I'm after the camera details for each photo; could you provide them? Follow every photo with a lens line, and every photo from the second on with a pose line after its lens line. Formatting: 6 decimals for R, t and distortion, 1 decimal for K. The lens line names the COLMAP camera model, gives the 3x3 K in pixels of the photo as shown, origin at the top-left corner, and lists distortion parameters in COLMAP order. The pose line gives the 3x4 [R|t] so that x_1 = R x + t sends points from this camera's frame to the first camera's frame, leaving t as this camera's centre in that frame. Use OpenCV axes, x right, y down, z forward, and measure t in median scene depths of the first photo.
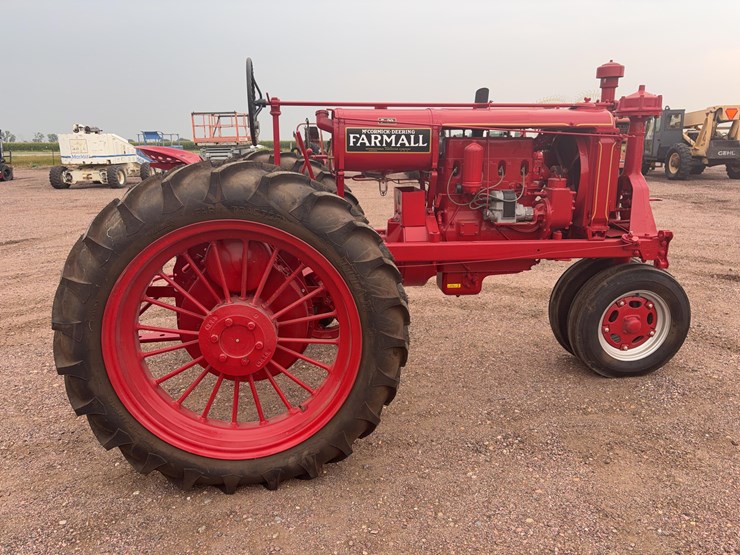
lens RADIAL K [[560.0, 0, 375.5], [0, 560.0, 280.6], [0, 0, 1]] dist [0.056088, -0.059866]
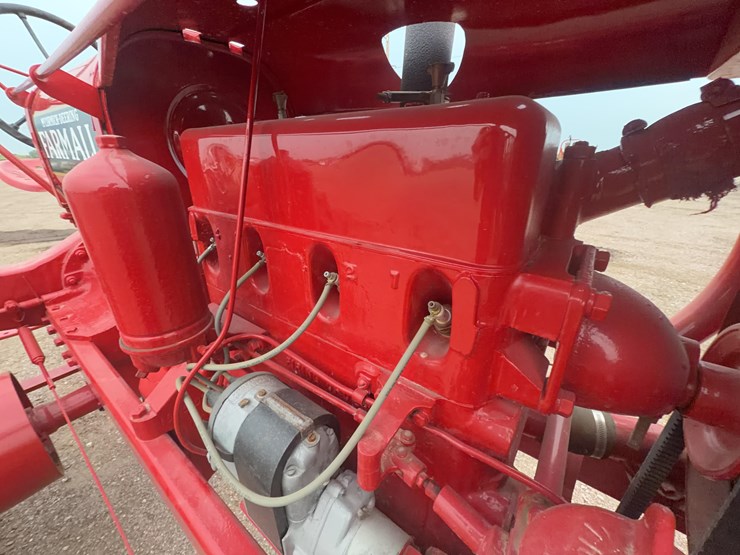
lens RADIAL K [[293.9, 0, 369.3], [0, 293.9, 276.9], [0, 0, 1]] dist [0.001159, -0.000010]
pose [[0.739736, 0.255843, -0.622362, 0.306260], [-0.159355, 0.965196, 0.207369, -0.228547], [0.653755, -0.054222, 0.754761, 0.944242]]
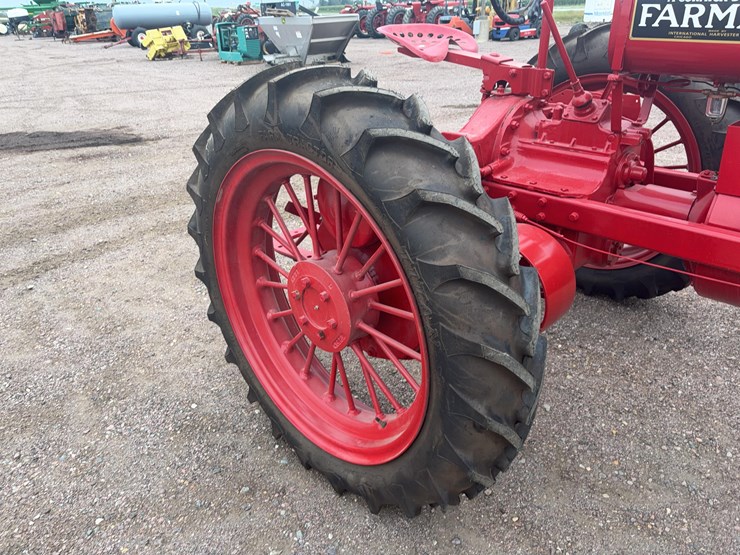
lens RADIAL K [[560.0, 0, 371.5], [0, 560.0, 271.5], [0, 0, 1]] dist [0.056088, -0.059866]
pose [[0.629268, 0.320974, -0.707812, 0.243775], [-0.160519, 0.944773, 0.285723, -0.126705], [0.760431, -0.066179, 0.646037, 0.418593]]
